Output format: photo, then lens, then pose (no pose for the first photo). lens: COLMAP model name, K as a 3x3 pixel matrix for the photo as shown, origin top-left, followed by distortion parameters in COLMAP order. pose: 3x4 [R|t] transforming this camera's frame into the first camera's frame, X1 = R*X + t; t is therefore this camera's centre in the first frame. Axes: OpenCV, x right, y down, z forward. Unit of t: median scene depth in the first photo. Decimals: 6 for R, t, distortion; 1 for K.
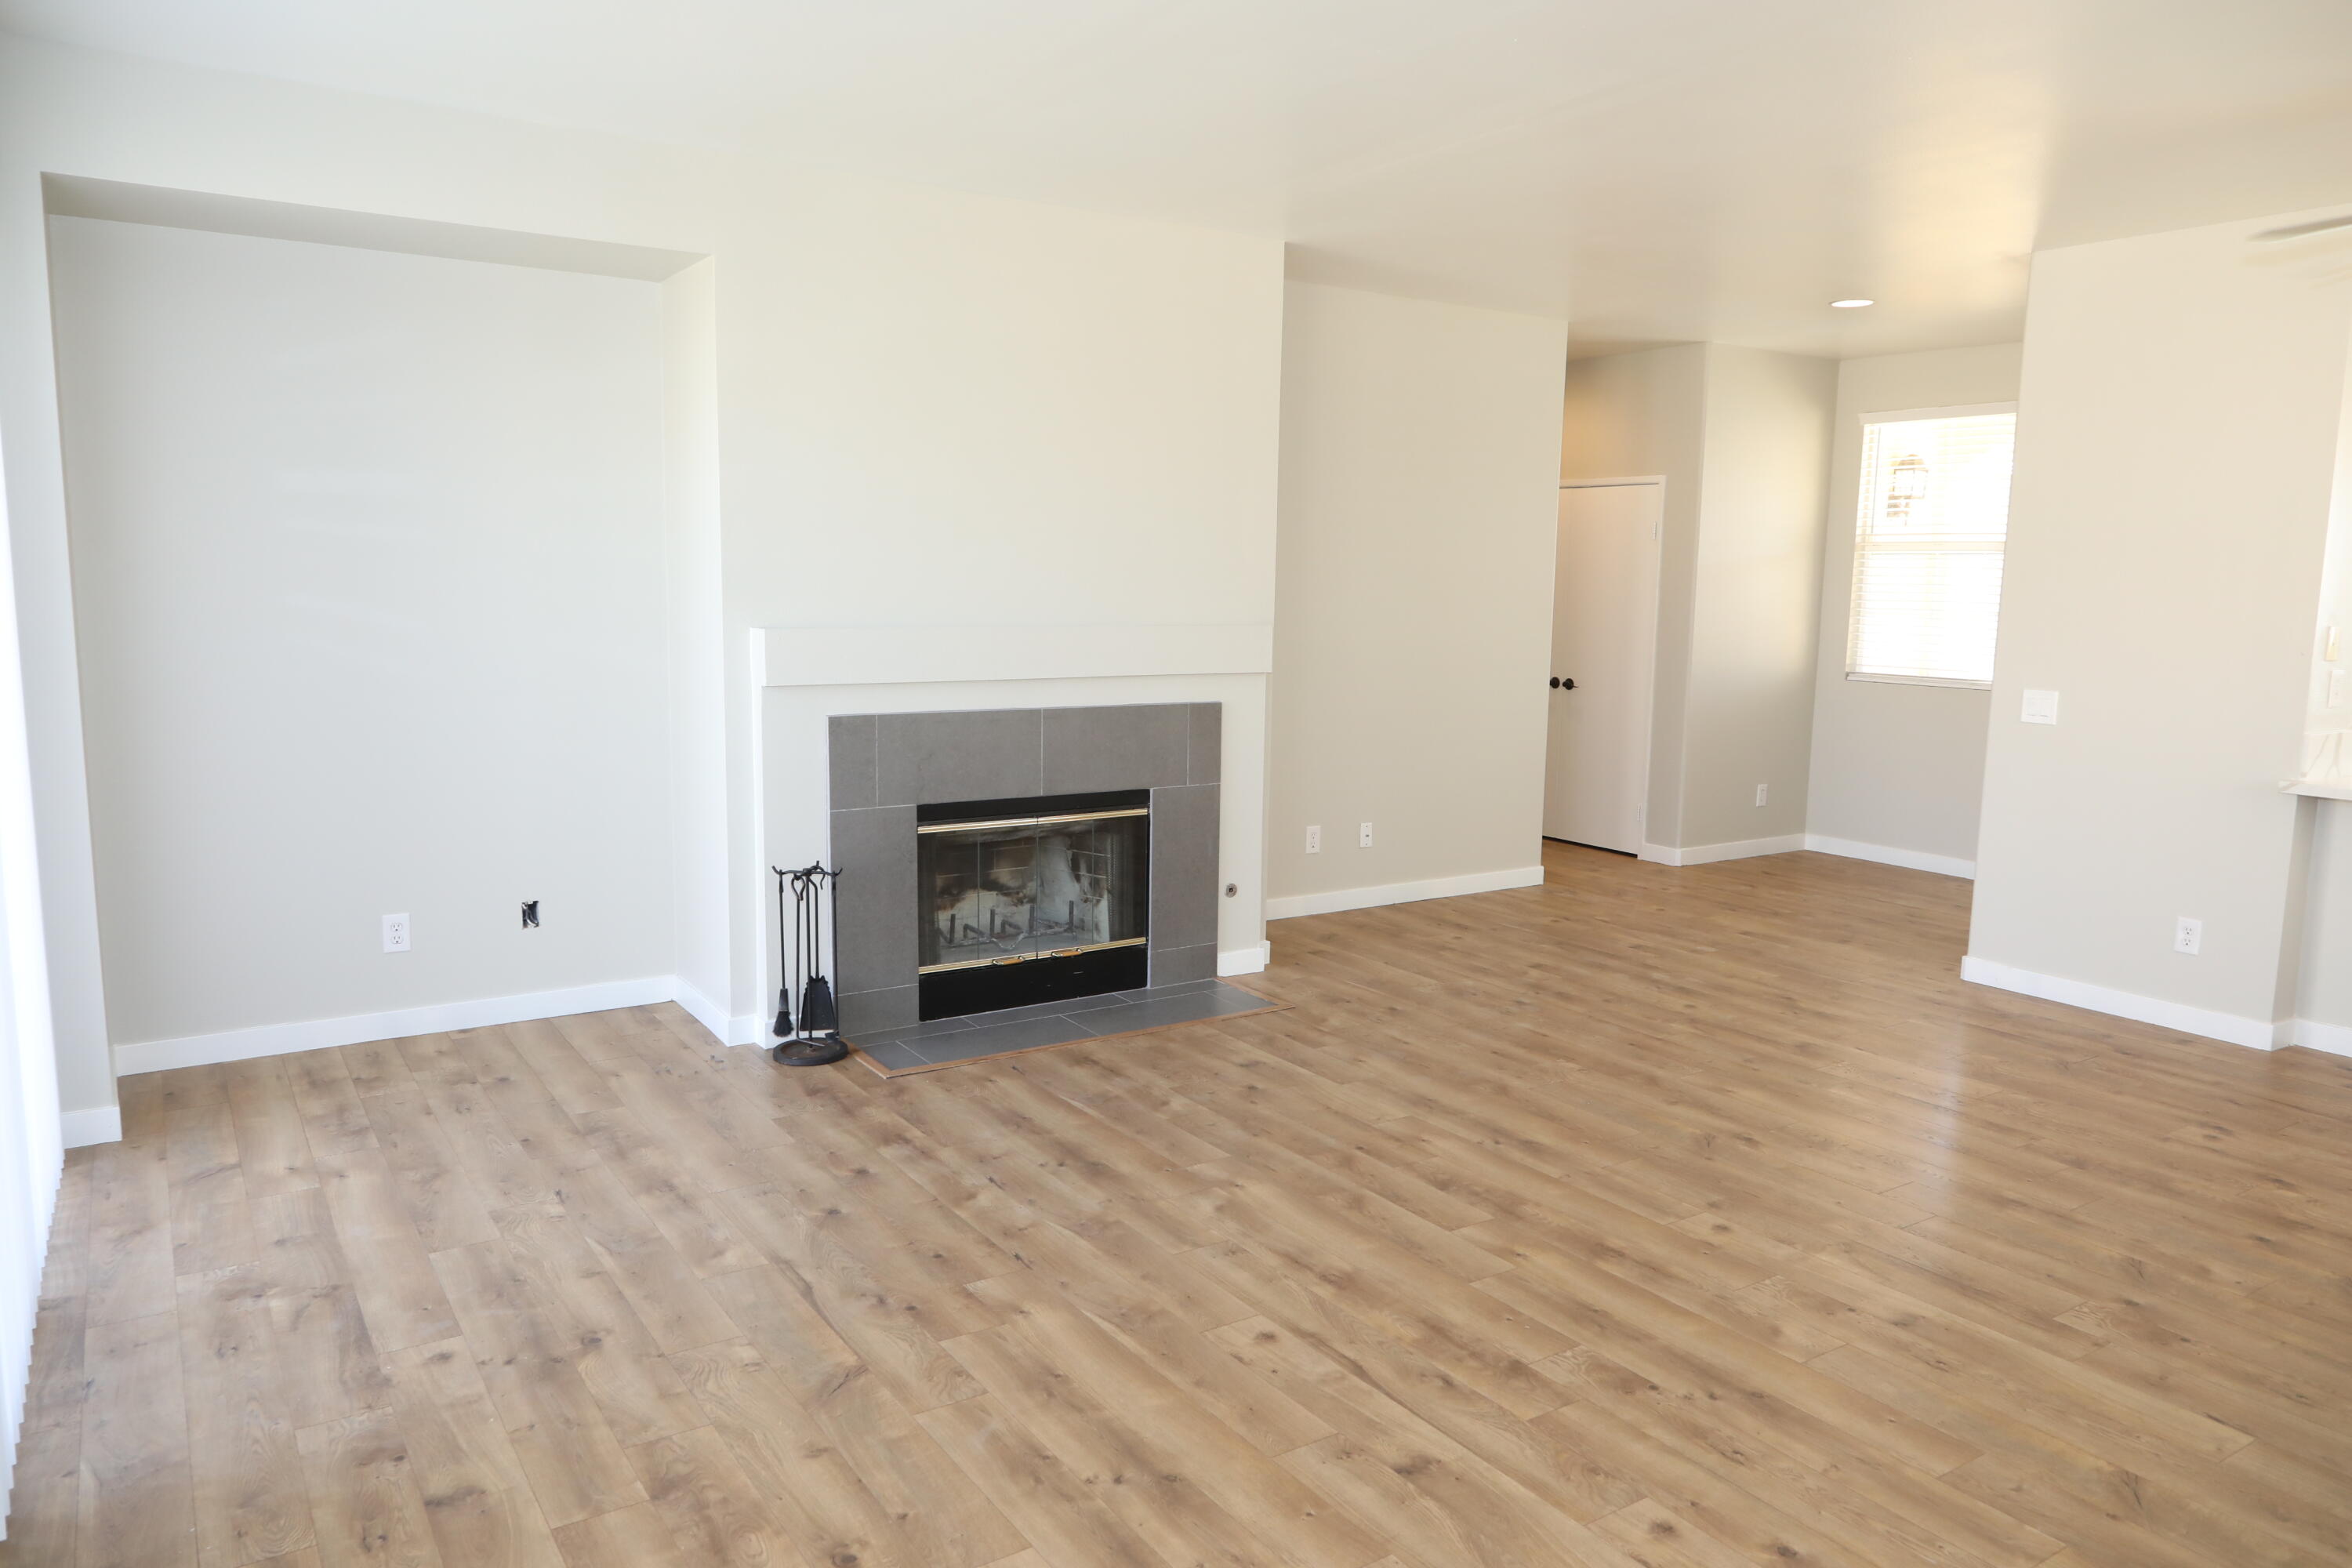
lens RADIAL K [[1580.8, 0, 1176.0], [0, 1580.8, 784.0], [0, 0, 1]] dist [0.000419, 0.005224]
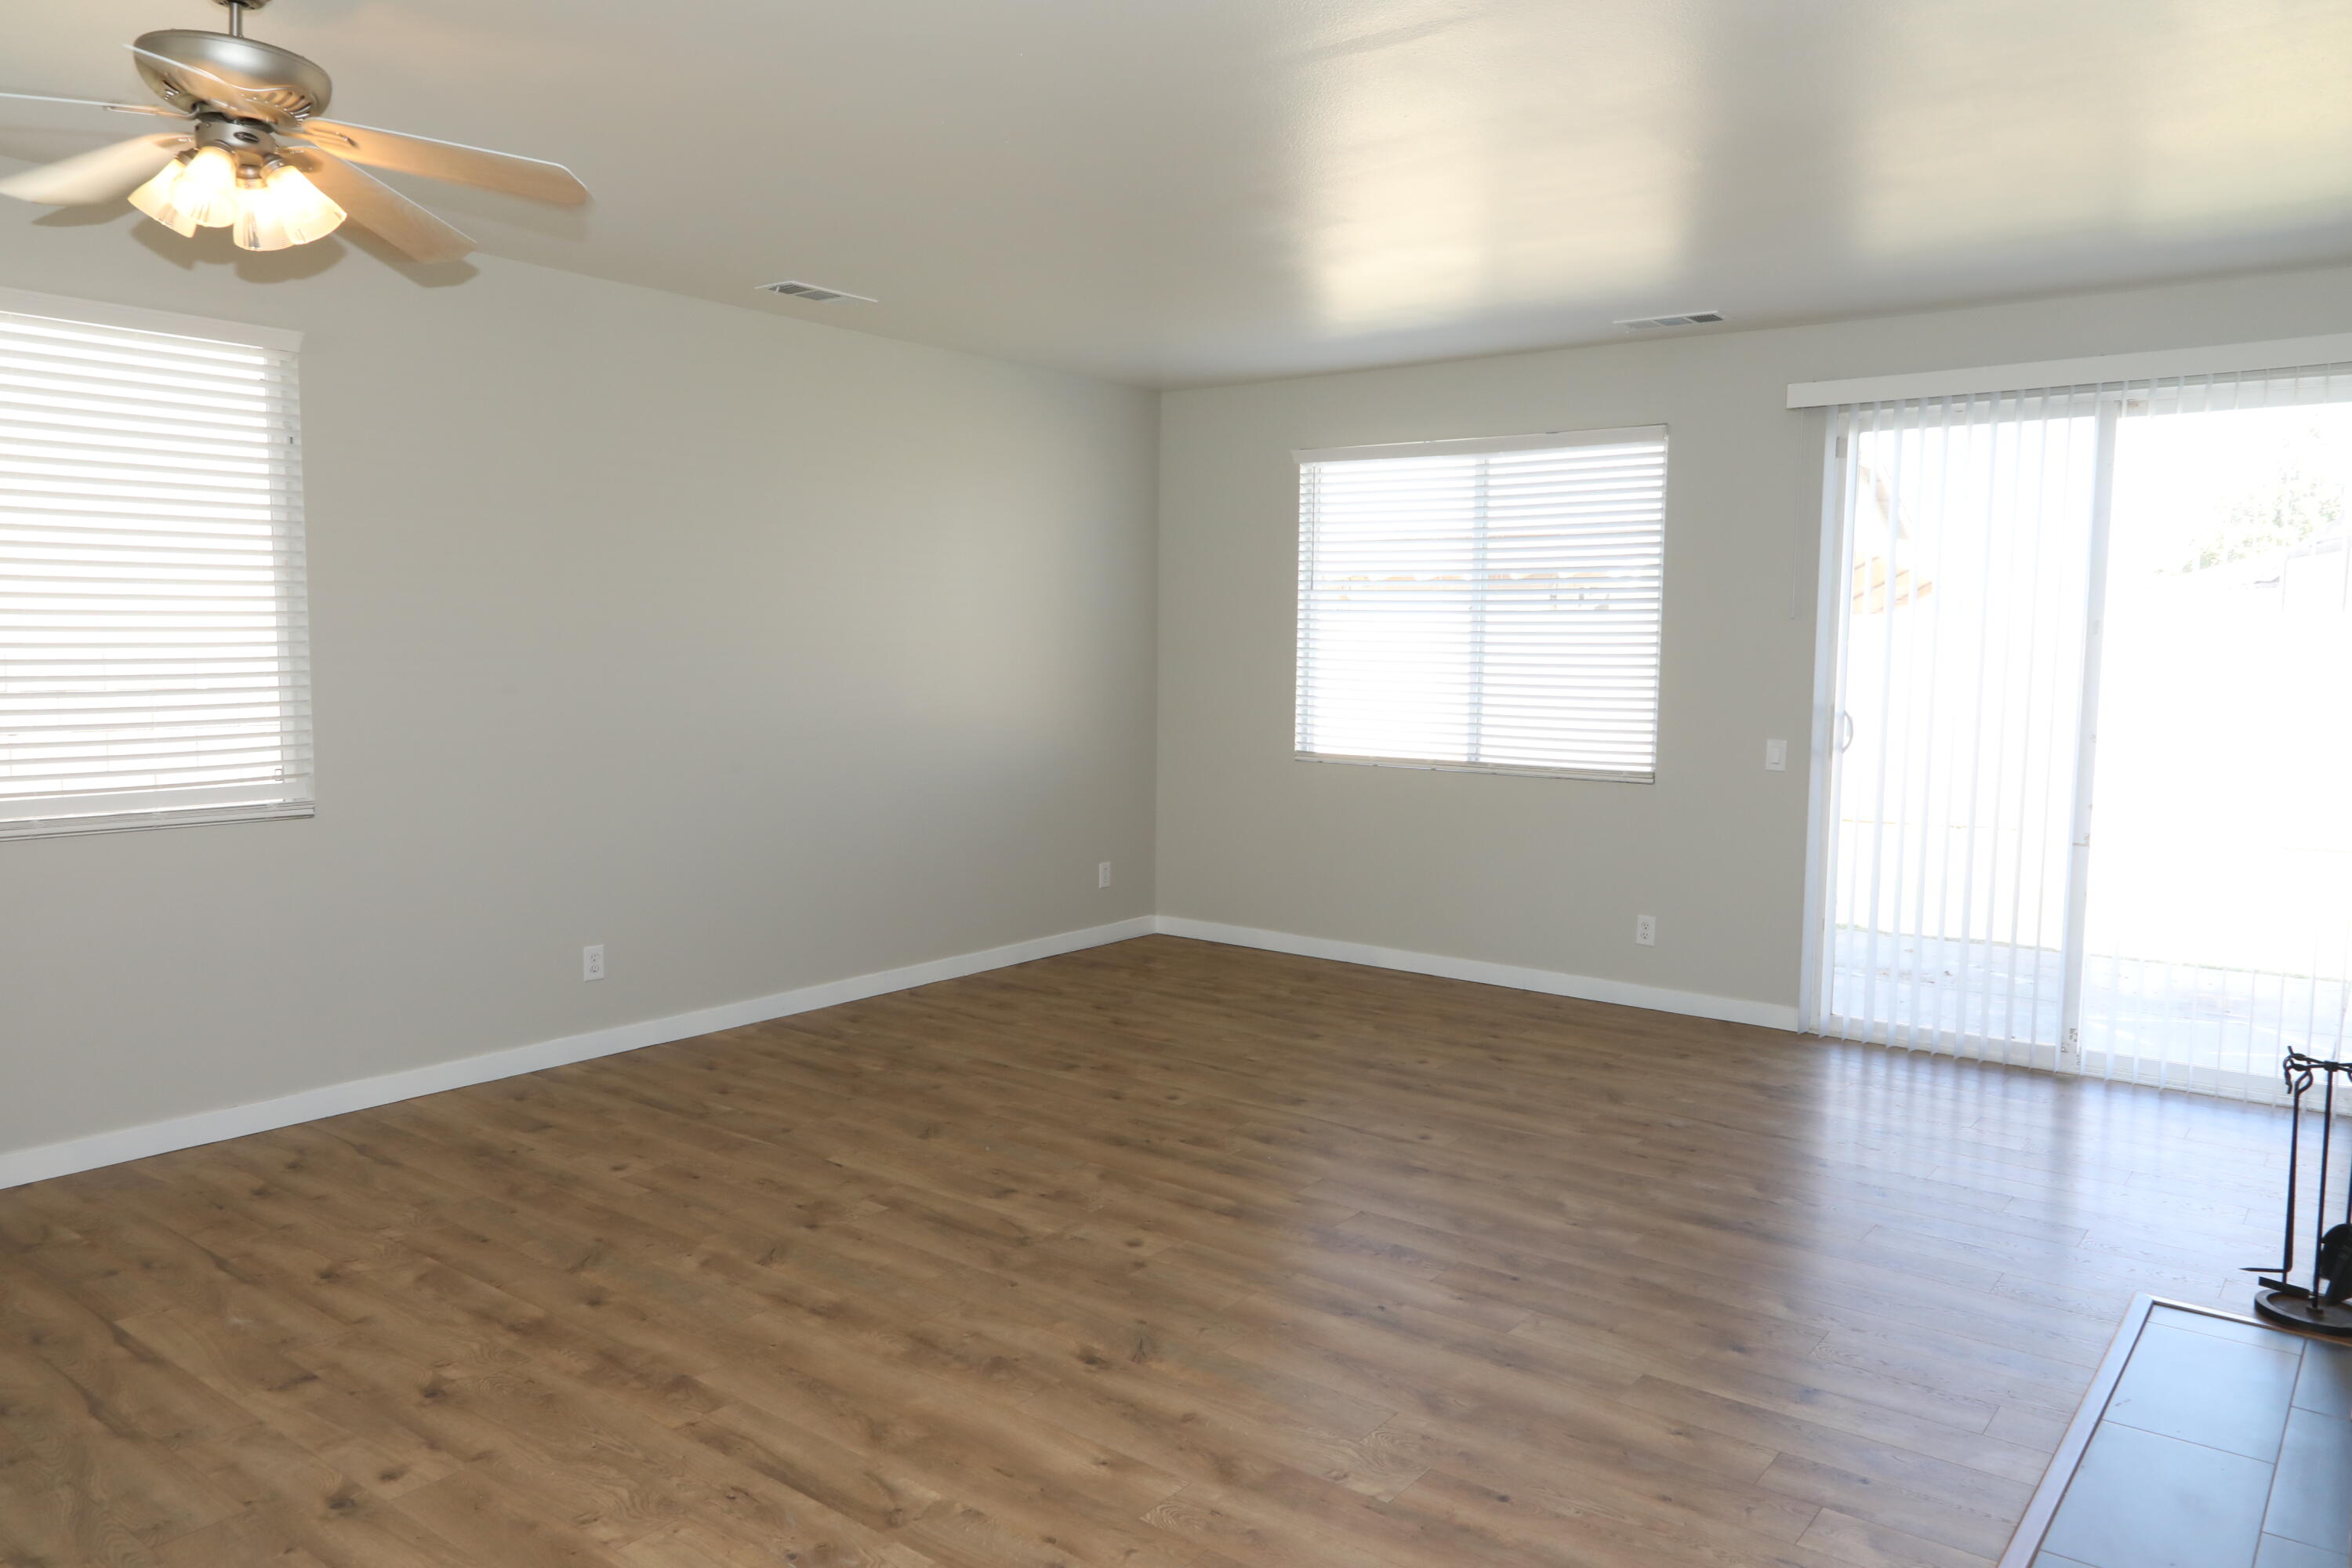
lens RADIAL K [[1639.4, 0, 1176.0], [0, 1639.4, 784.0], [0, 0, 1]] dist [0.024227, 0.007019]
pose [[-0.947155, -0.000358, -0.320777, 0.698933], [-0.070861, 0.975529, 0.208140, -0.261026], [0.312852, 0.219871, -0.924002, 2.038369]]
